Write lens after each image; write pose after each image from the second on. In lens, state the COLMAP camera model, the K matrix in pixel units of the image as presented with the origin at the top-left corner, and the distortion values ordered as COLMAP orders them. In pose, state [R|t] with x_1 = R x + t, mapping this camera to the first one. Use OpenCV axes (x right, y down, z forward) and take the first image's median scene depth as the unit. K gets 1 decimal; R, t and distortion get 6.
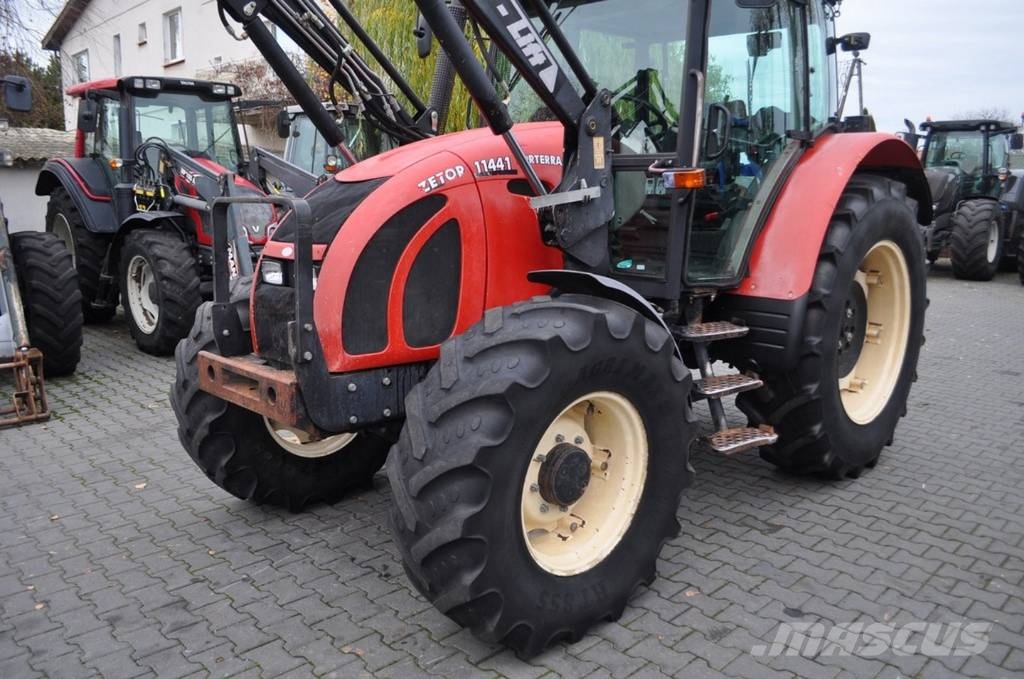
lens RADIAL K [[807.7, 0, 515.5], [0, 807.7, 356.7], [0, 0, 1]] dist [-0.080079, 0.007844]
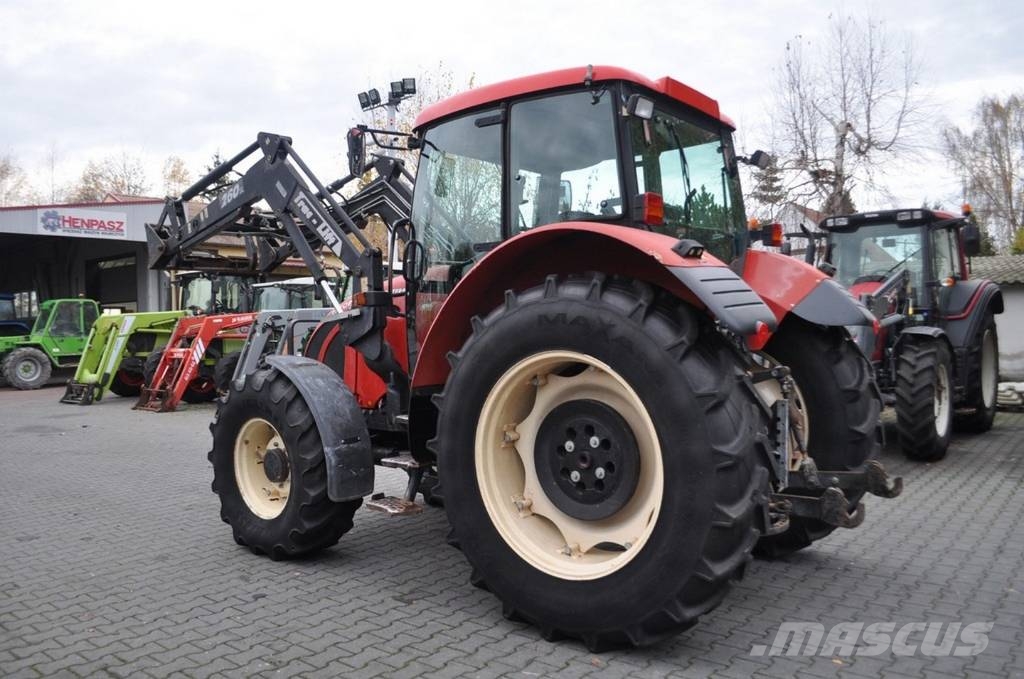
lens RADIAL K [[804.6, 0, 515.7], [0, 804.6, 358.0], [0, 0, 1]] dist [-0.085384, 0.012939]
pose [[0.103581, 0.025694, -0.994289, 1.492063], [-0.180194, 0.983609, 0.006646, -0.158568], [0.978162, 0.178476, 0.106513, 1.005338]]
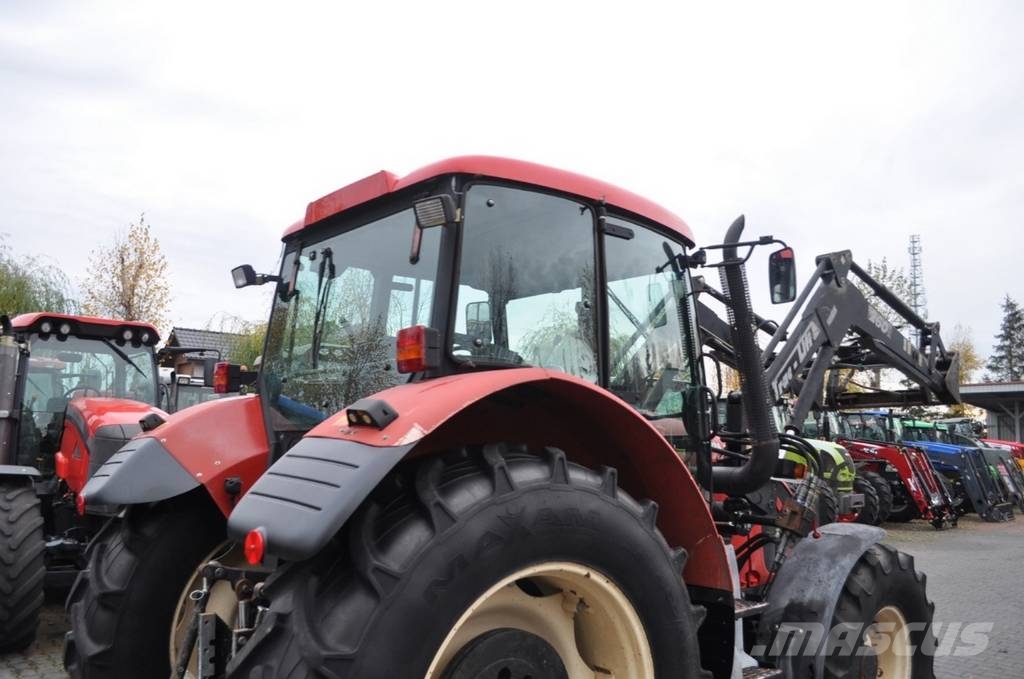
lens RADIAL K [[803.8, 0, 510.4], [0, 803.8, 356.2], [0, 0, 1]] dist [-0.082960, 0.013071]
pose [[-0.997809, -0.018994, 0.063373, 0.120550], [-0.013201, 0.995799, 0.090610, -0.479462], [-0.064828, 0.089575, -0.993868, 2.188211]]
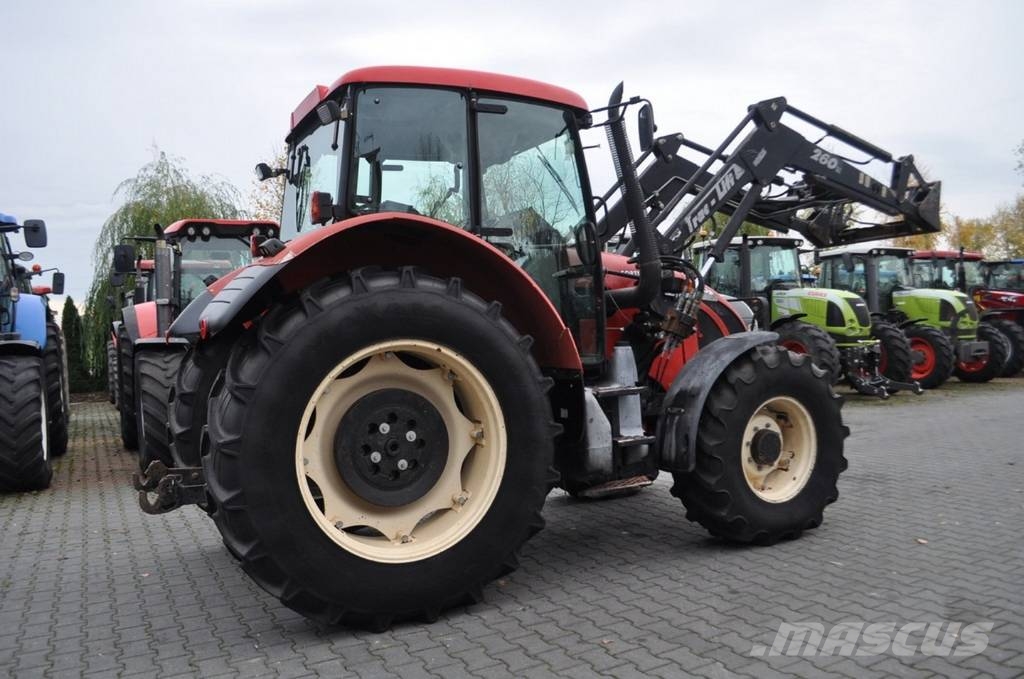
lens RADIAL K [[801.3, 0, 522.4], [0, 801.3, 357.8], [0, 0, 1]] dist [-0.077718, -0.000259]
pose [[-0.960731, 0.018111, 0.276890, -0.286251], [0.083814, 0.970199, 0.227354, -0.445604], [-0.264521, 0.241633, -0.933618, 2.446409]]
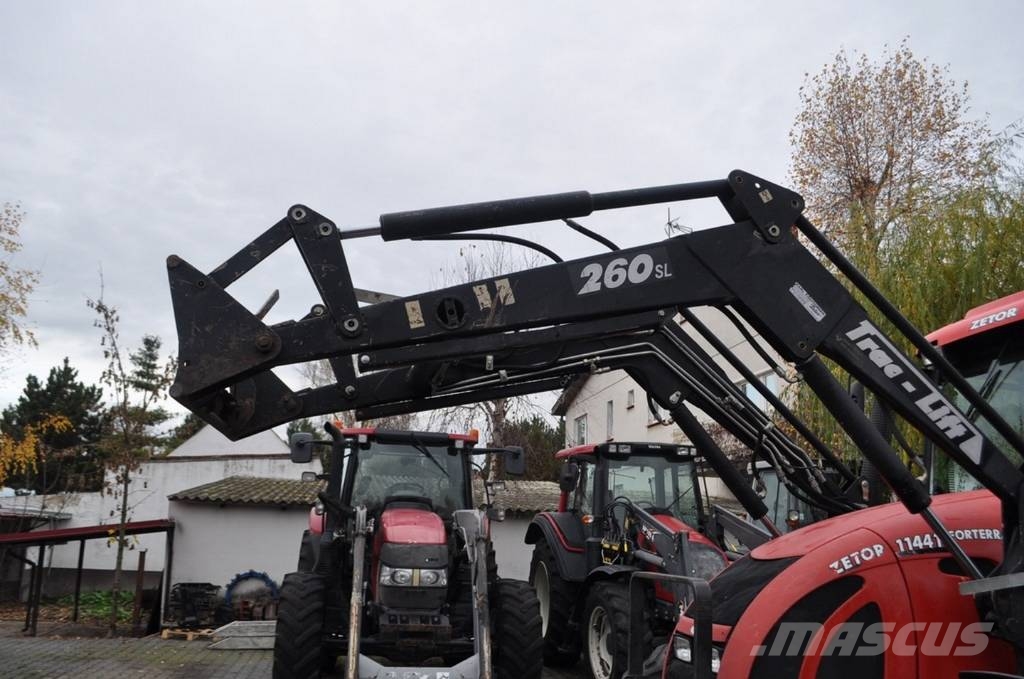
lens RADIAL K [[803.8, 0, 510.4], [0, 803.8, 356.2], [0, 0, 1]] dist [-0.082960, 0.013071]
pose [[0.836580, -0.107622, -0.537170, 0.074021], [-0.124858, 0.917255, -0.378224, -0.032742], [0.533428, 0.383484, 0.753920, -0.002866]]
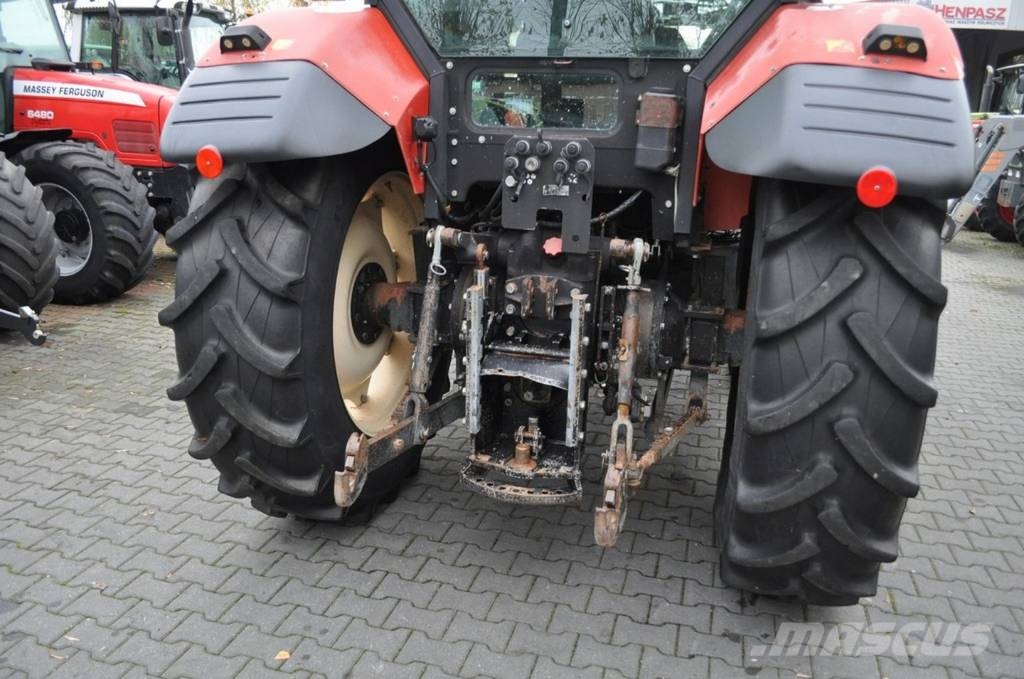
lens RADIAL K [[804.6, 0, 515.7], [0, 804.6, 358.0], [0, 0, 1]] dist [-0.085384, 0.012939]
pose [[-0.869803, 0.110928, -0.480769, 0.758871], [-0.133997, 0.884670, 0.446547, -0.394001], [0.474856, 0.452829, -0.754624, 1.982599]]
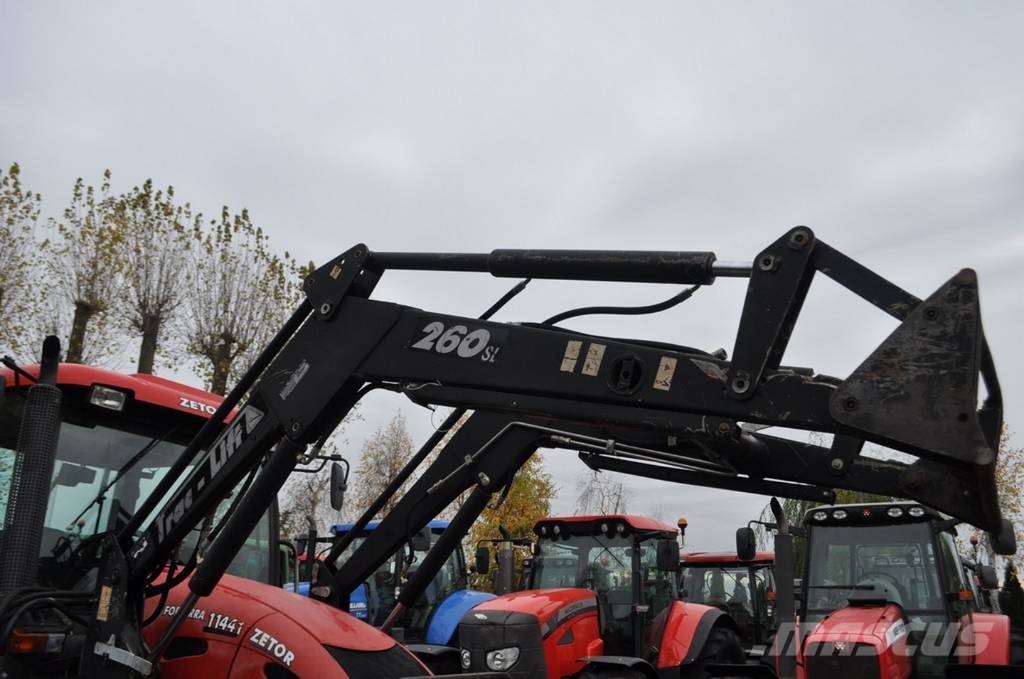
lens RADIAL K [[803.8, 0, 510.4], [0, 803.8, 356.2], [0, 0, 1]] dist [-0.082960, 0.013071]
pose [[-0.226085, 0.288462, 0.930417, -1.030708], [0.160652, 0.953110, -0.256460, -0.239976], [-0.960769, 0.091492, -0.261826, 0.893739]]
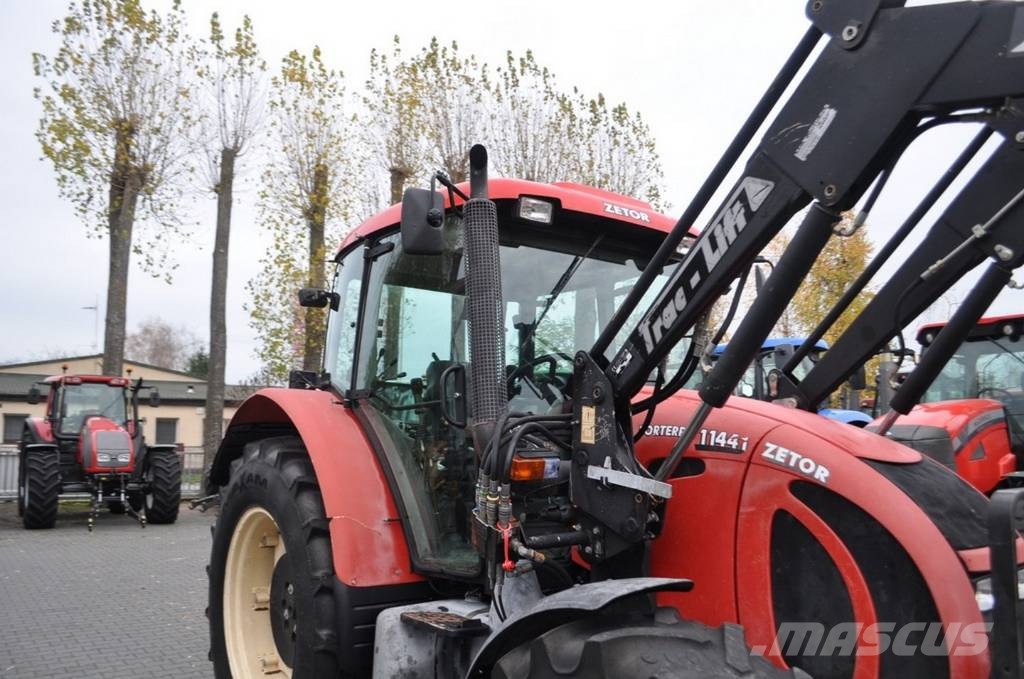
lens RADIAL K [[804.6, 0, 515.7], [0, 804.6, 358.0], [0, 0, 1]] dist [-0.085384, 0.012939]
pose [[0.139942, 0.093111, 0.985772, -0.877442], [0.194178, 0.973656, -0.119533, -0.254637], [-0.970933, 0.208143, 0.118175, 1.067740]]
